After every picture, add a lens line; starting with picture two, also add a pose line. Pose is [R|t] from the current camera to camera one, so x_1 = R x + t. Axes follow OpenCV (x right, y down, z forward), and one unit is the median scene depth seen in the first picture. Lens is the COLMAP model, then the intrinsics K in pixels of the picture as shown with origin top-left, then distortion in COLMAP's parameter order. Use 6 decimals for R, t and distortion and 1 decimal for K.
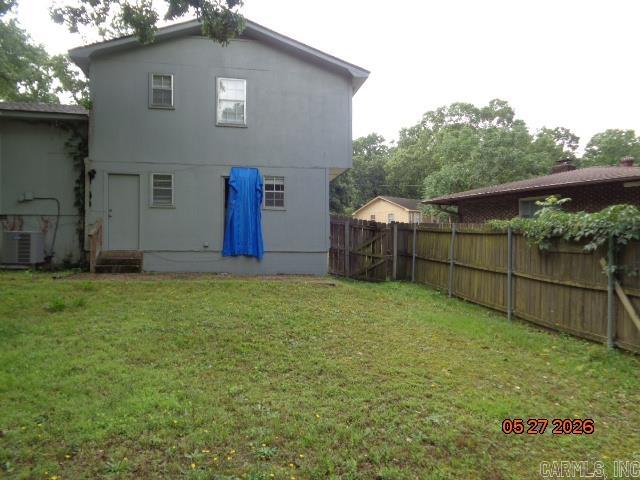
lens RADIAL K [[481.1, 0, 324.2], [0, 481.1, 238.0], [0, 0, 1]] dist [0.000677, 0.012345]
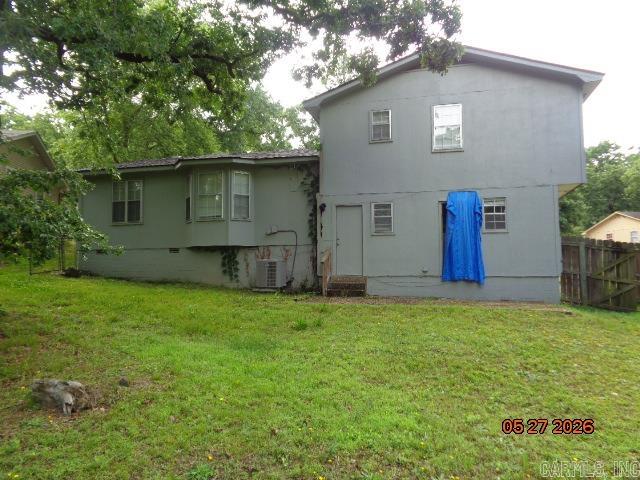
lens RADIAL K [[481.1, 0, 324.2], [0, 481.1, 238.0], [0, 0, 1]] dist [0.000677, 0.012345]
pose [[0.909232, -0.036224, -0.414711, -0.017862], [0.014885, 0.998399, -0.054574, -0.000915], [0.416024, 0.043447, 0.908315, -0.012507]]
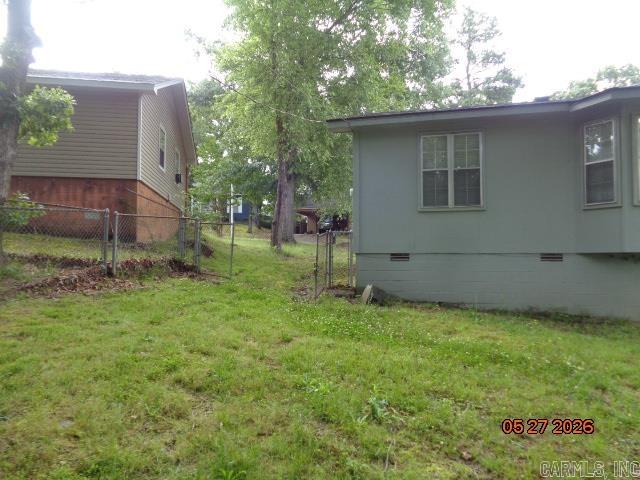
lens RADIAL K [[481.1, 0, 324.2], [0, 481.1, 238.0], [0, 0, 1]] dist [0.000677, 0.012345]
pose [[0.912065, -0.020628, -0.409526, -0.947651], [0.004634, 0.999189, -0.040011, -0.047031], [0.410019, 0.034595, 0.911421, 0.197754]]
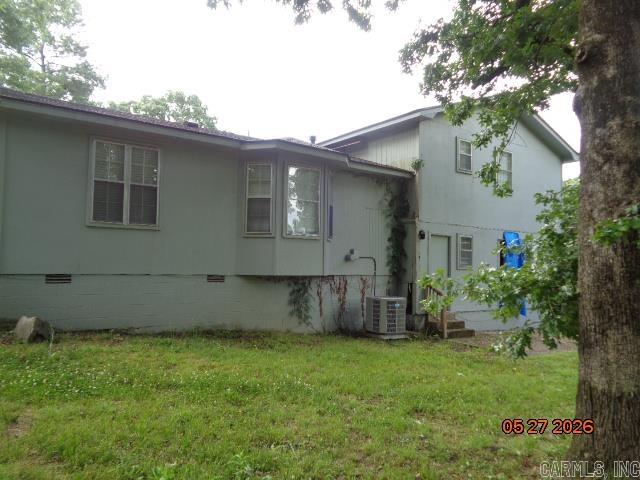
lens RADIAL K [[481.1, 0, 324.2], [0, 481.1, 238.0], [0, 0, 1]] dist [0.000677, 0.012345]
pose [[0.895004, 0.038781, 0.444369, -1.127226], [-0.019137, 0.998635, -0.048607, -0.076985], [-0.445648, 0.034999, 0.894524, 0.219585]]
